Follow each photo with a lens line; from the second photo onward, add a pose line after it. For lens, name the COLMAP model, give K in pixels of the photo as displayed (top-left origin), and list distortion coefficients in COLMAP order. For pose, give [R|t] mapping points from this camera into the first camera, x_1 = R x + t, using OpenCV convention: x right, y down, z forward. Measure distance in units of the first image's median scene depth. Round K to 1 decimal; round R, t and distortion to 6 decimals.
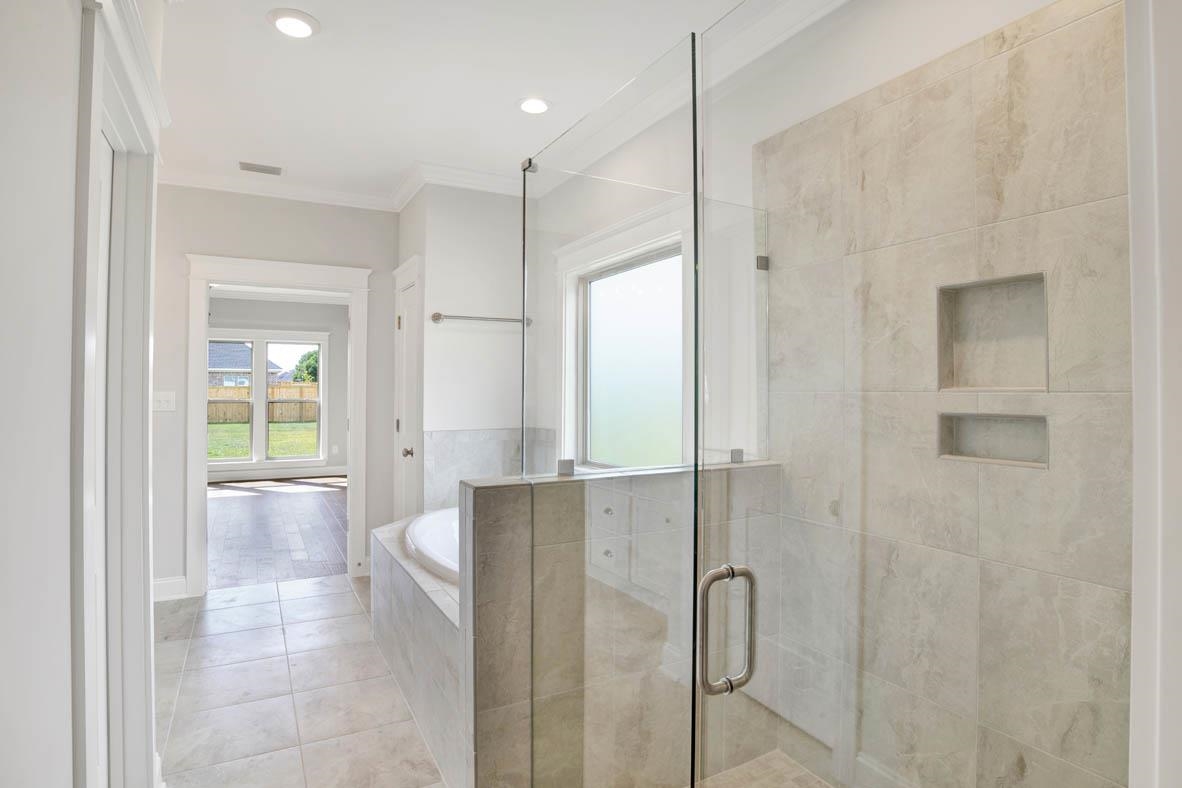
lens RADIAL K [[617.0, 0, 583.8], [0, 617.0, 382.8], [0, 0, 1]] dist [-0.047658, 0.001229]
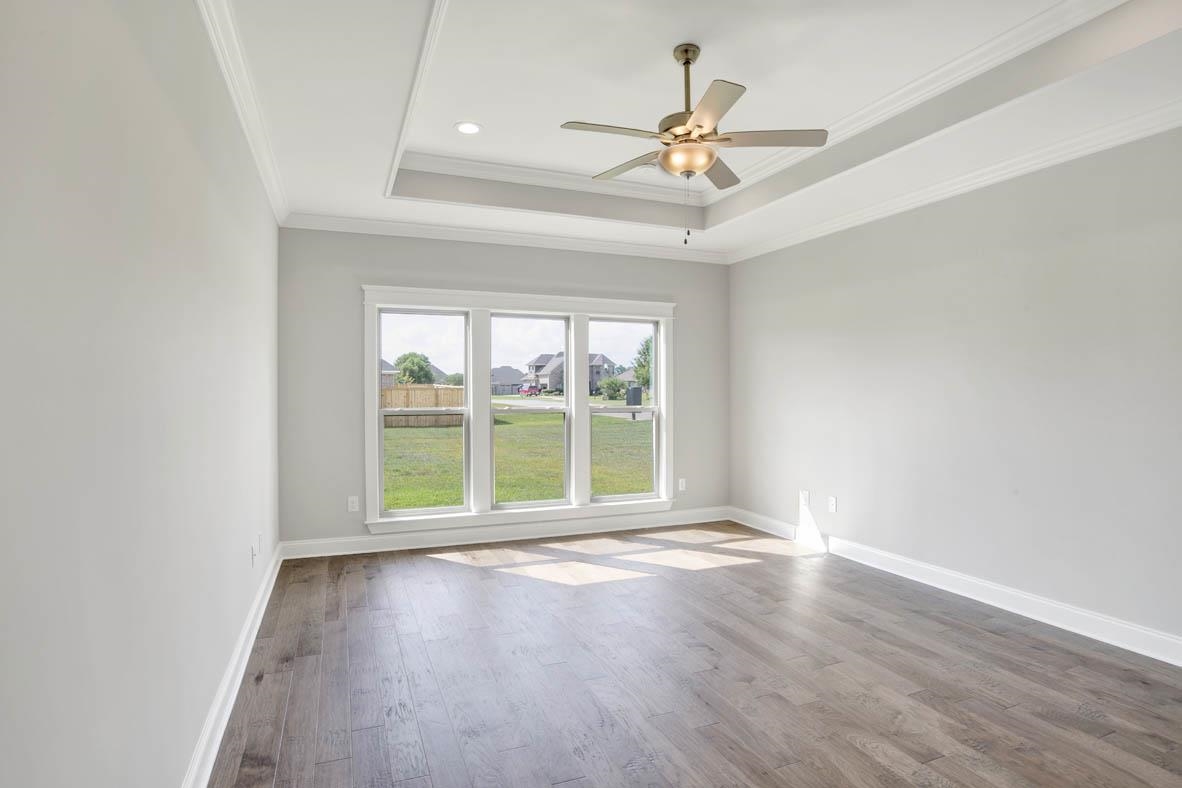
lens RADIAL K [[617.0, 0, 606.7], [0, 617.0, 383.4], [0, 0, 1]] dist [-0.047658, 0.001229]
pose [[0.995601, -0.004406, -0.093589, -0.127406], [0.004288, 0.999990, -0.001463, 0.000896], [0.093595, 0.001055, 0.995610, 0.103665]]
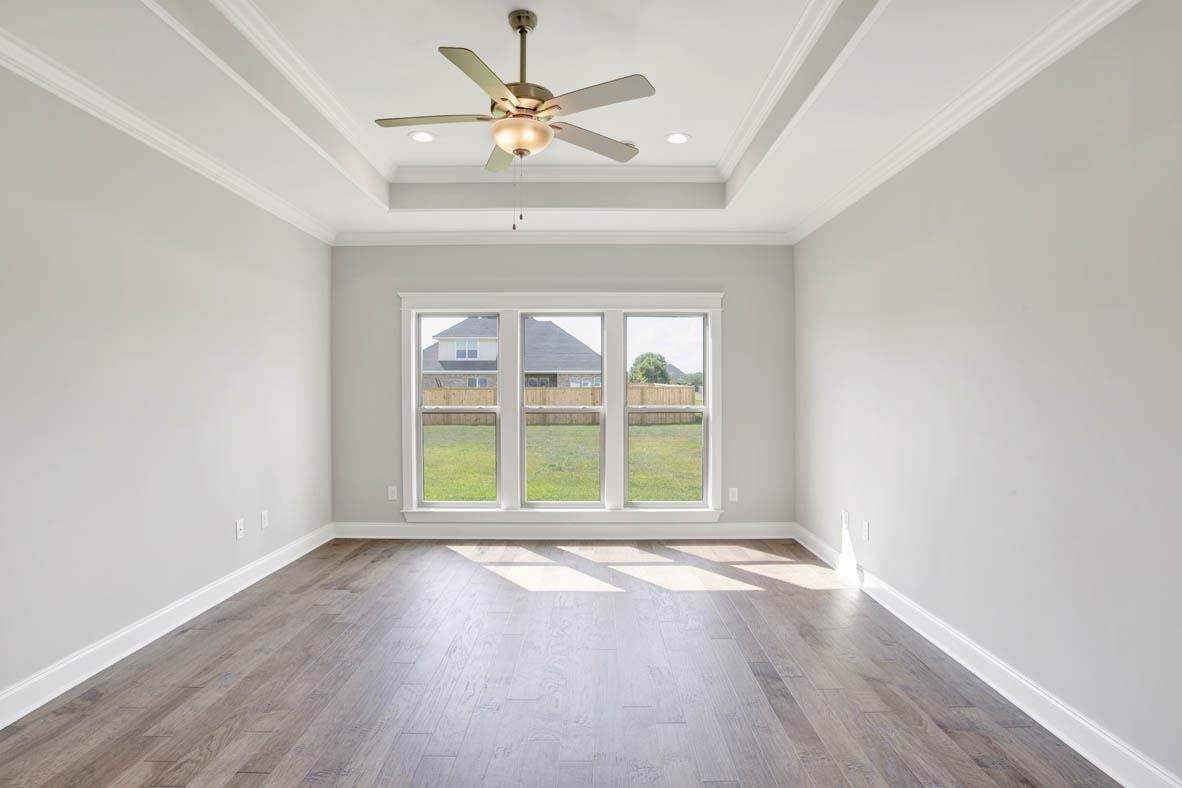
lens RADIAL K [[617.0, 0, 608.8], [0, 617.0, 389.8], [0, 0, 1]] dist [-0.047658, 0.001229]
pose [[0.889294, -0.001992, -0.457332, -0.073301], [0.006925, 0.999935, 0.009112, 0.001061], [0.457284, -0.011270, 0.889249, 0.128409]]
